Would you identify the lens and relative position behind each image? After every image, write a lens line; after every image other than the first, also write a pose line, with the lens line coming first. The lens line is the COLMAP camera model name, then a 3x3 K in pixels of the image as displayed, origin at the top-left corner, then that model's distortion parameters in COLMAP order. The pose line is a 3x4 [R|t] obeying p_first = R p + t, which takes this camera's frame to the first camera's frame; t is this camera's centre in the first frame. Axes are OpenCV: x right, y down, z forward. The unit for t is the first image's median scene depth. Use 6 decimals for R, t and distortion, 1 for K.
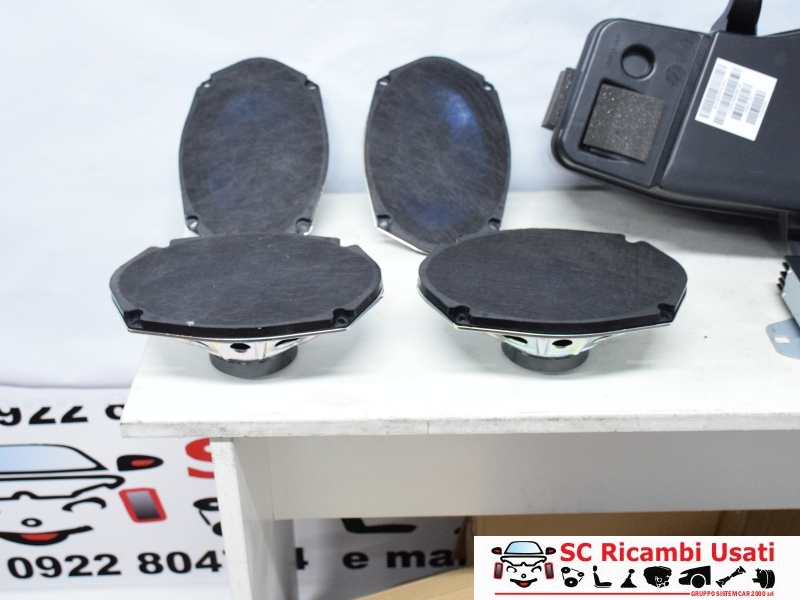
lens RADIAL K [[1009.9, 0, 400.0], [0, 1009.9, 300.0], [0, 0, 1]] dist [-0.025274, 0.017113]
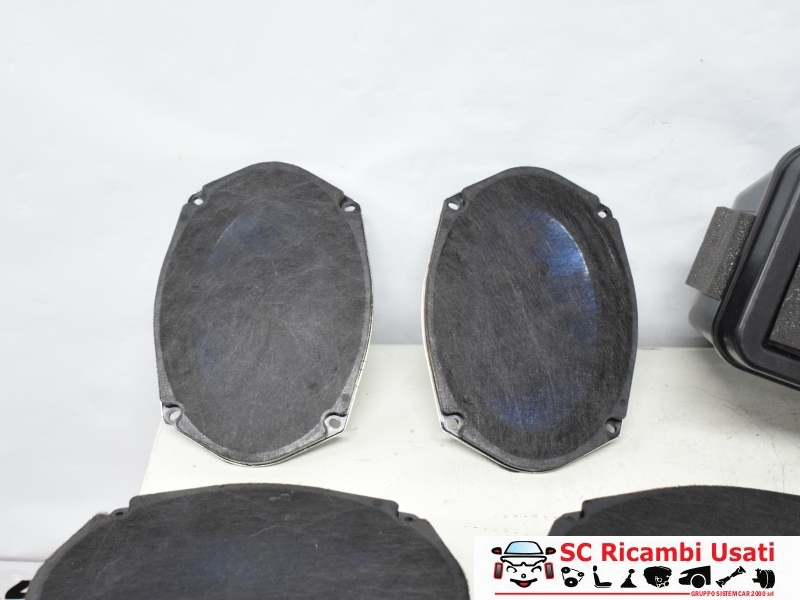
lens RADIAL K [[1009.9, 0, 400.0], [0, 1009.9, 300.0], [0, 0, 1]] dist [-0.025274, 0.017113]
pose [[0.999705, 0.023720, -0.005220, -0.054932], [-0.023509, 0.999028, 0.037288, -0.201516], [0.006100, -0.037154, 0.999291, 0.353001]]
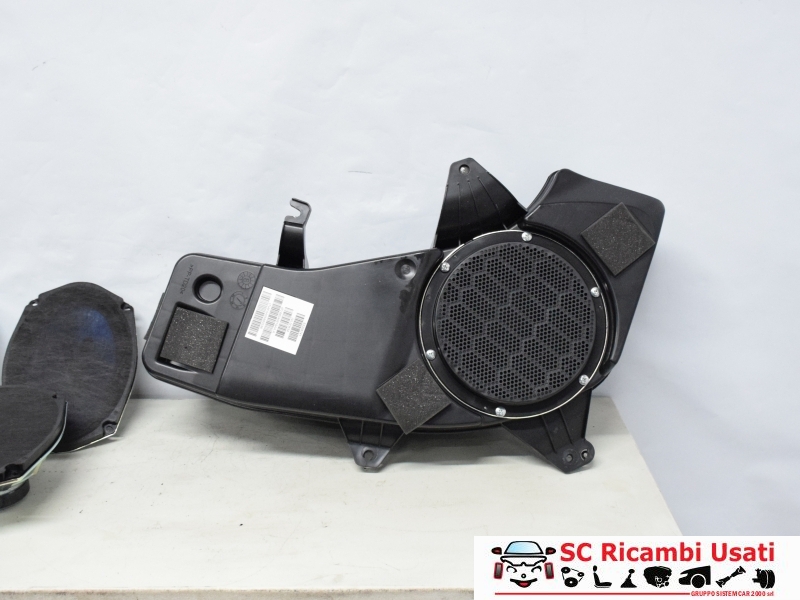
lens RADIAL K [[1009.9, 0, 400.0], [0, 1009.9, 300.0], [0, 0, 1]] dist [-0.025274, 0.017113]
pose [[0.999941, 0.009489, 0.005343, 0.459611], [-0.008132, 0.976977, -0.213189, 0.028966], [-0.007243, 0.213133, 0.976996, -0.164711]]
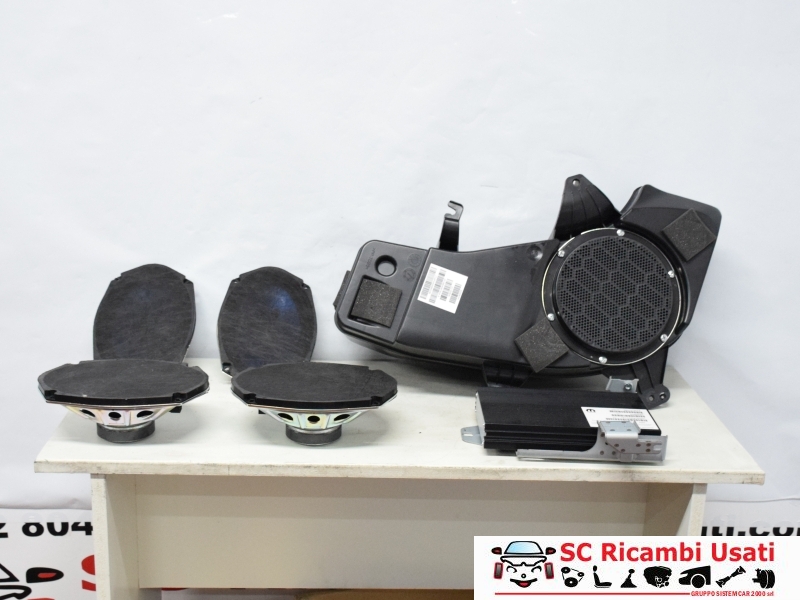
lens RADIAL K [[1067.4, 0, 400.0], [0, 1067.4, 300.0], [0, 0, 1]] dist [0.011752, 0.027824]
pose [[0.999126, 0.028530, 0.030552, 0.209105], [-0.018814, 0.959581, -0.280805, 0.294511], [-0.037329, 0.279984, 0.959279, -0.621328]]
